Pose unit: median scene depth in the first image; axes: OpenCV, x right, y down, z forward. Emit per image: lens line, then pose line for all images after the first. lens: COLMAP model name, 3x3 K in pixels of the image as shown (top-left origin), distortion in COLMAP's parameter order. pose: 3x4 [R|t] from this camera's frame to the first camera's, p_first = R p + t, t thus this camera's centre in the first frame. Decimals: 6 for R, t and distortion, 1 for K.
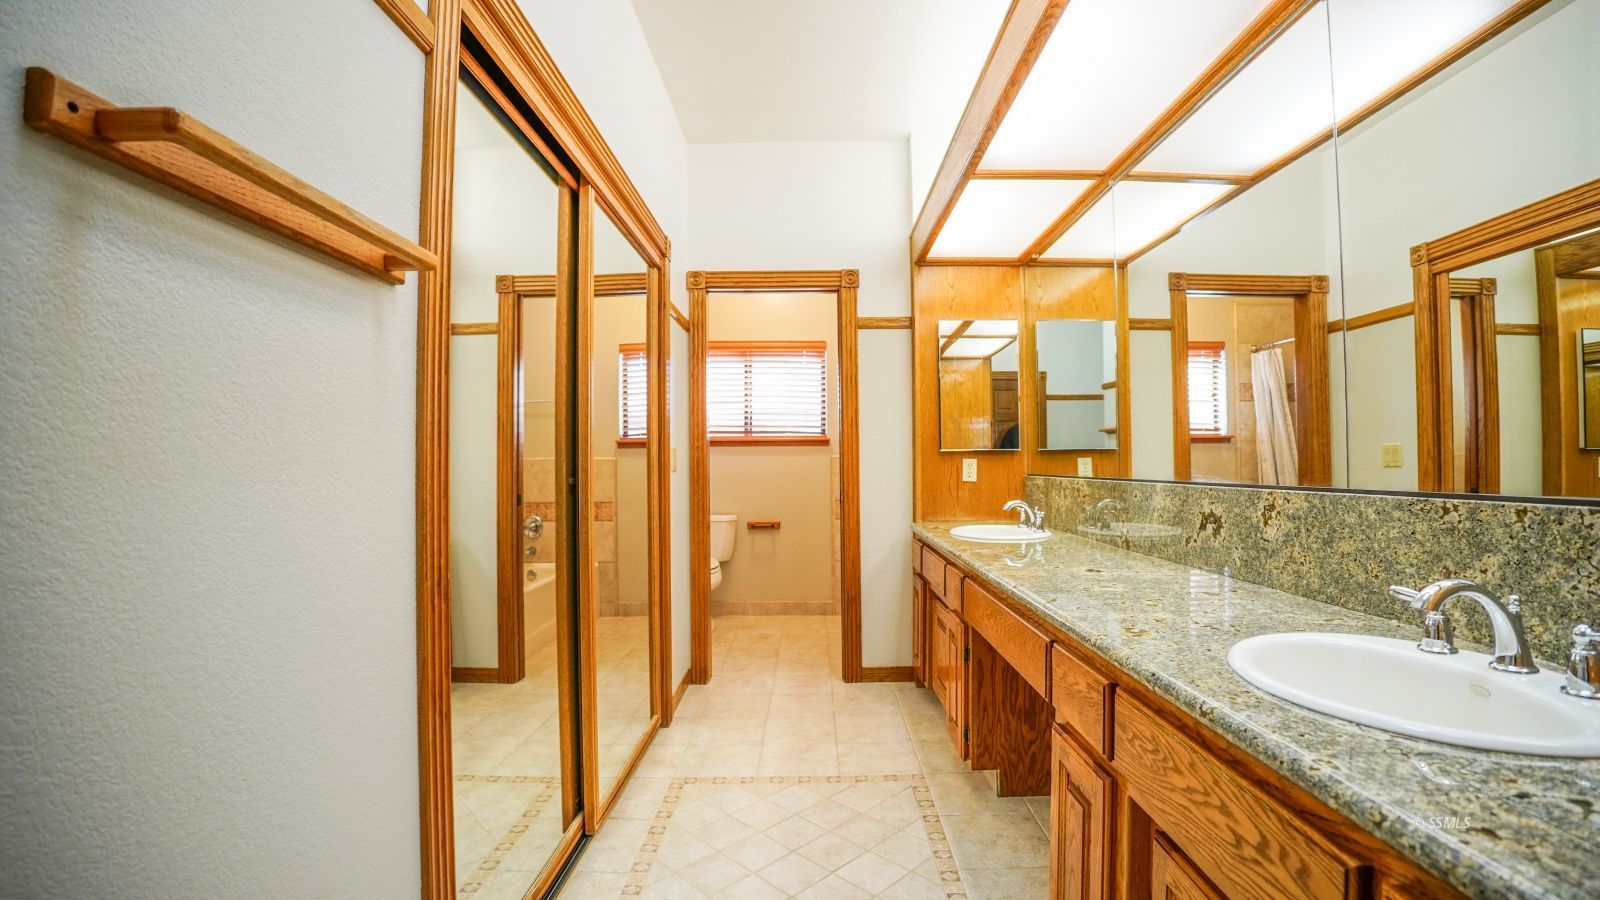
lens RADIAL K [[689.8, 0, 801.1], [0, 689.8, 453.2], [0, 0, 1]] dist [-0.000083, 0.000039]
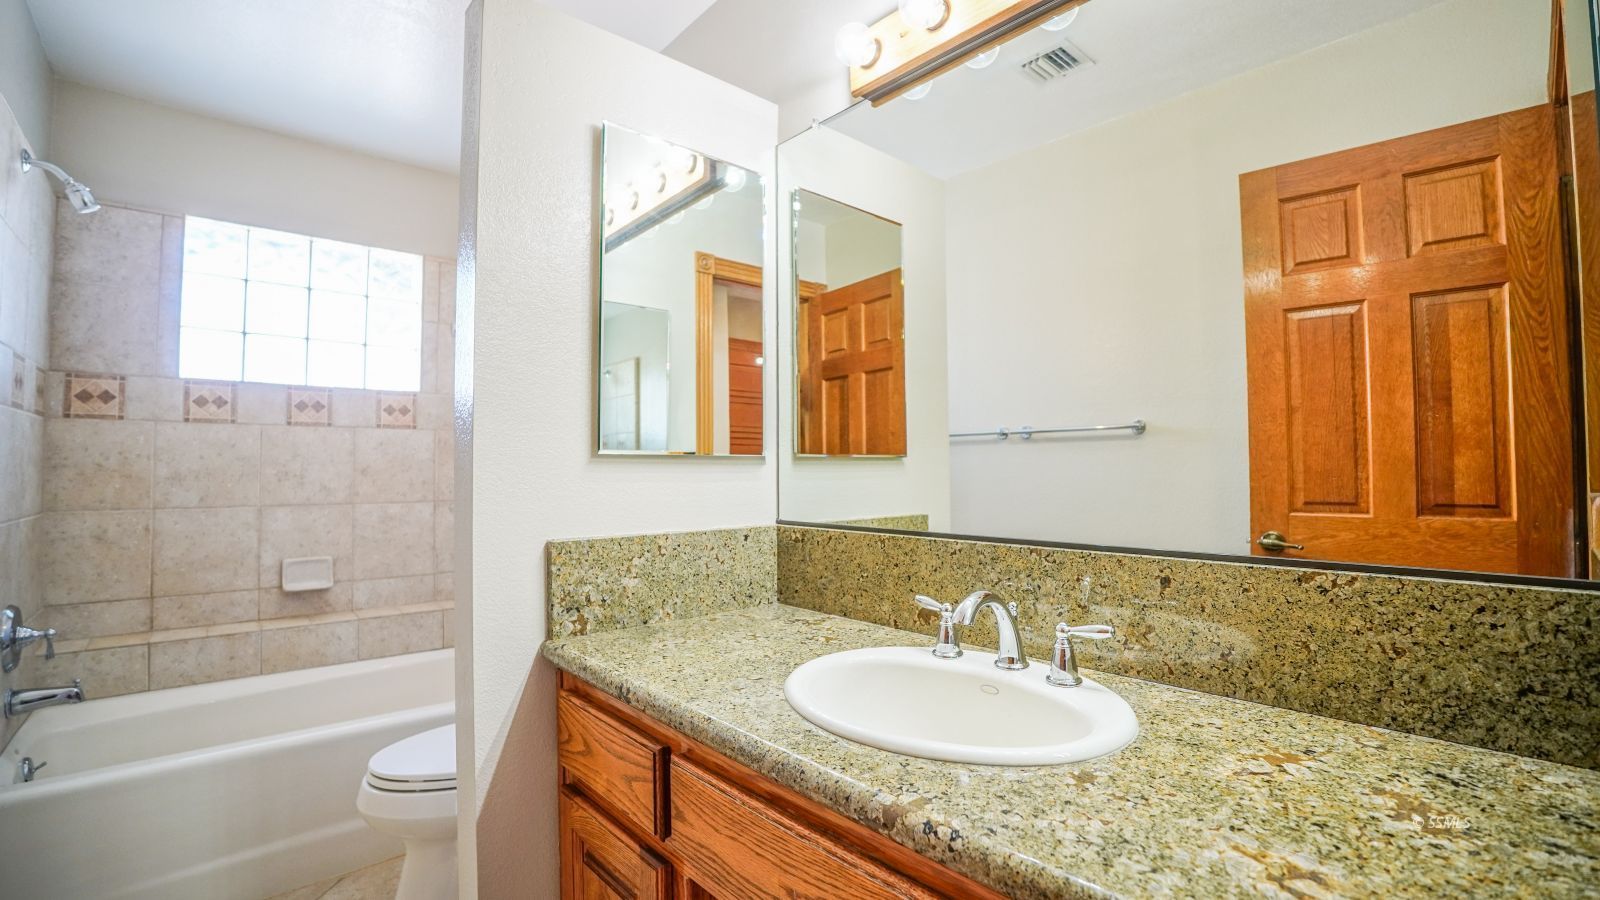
lens RADIAL K [[689.8, 0, 803.2], [0, 689.8, 455.7], [0, 0, 1]] dist [-0.000083, 0.000039]
pose [[0.743407, 0.028448, 0.668234, 0.003946], [-0.013423, 0.999528, -0.027619, 0.002246], [-0.668705, 0.011562, 0.743438, 0.365591]]
